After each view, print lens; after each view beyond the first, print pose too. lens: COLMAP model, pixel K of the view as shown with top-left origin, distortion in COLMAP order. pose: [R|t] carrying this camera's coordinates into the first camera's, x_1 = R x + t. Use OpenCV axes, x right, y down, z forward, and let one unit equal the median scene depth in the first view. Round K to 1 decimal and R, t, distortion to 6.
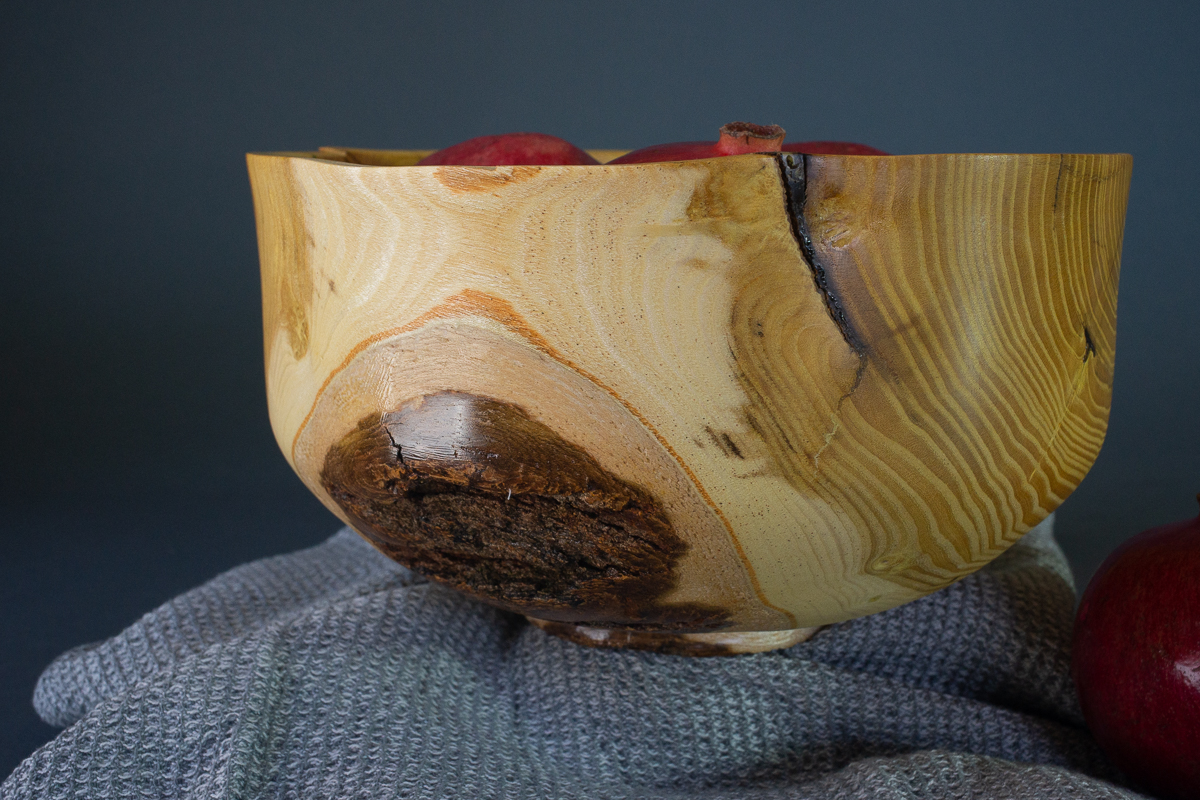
lens RADIAL K [[1447.0, 0, 599.2], [0, 1447.0, 400.2], [0, 0, 1]] dist [-0.092336, 0.000000]
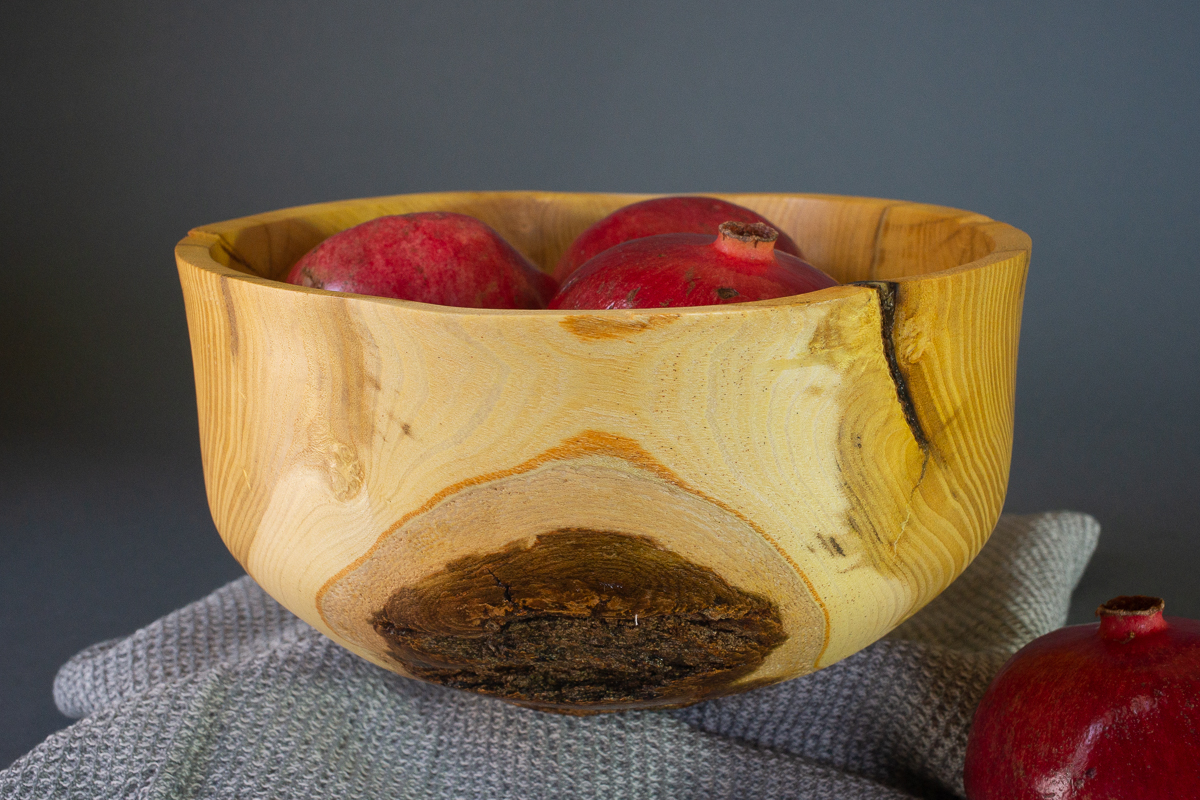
lens RADIAL K [[1447.0, 0, 598.8], [0, 1447.0, 400.0], [0, 0, 1]] dist [-0.092336, 0.000000]
pose [[0.903204, -0.113492, 0.413935, -0.511422], [0.080653, 0.992106, 0.096028, -0.198470], [-0.421565, -0.053348, 0.905227, 0.083868]]
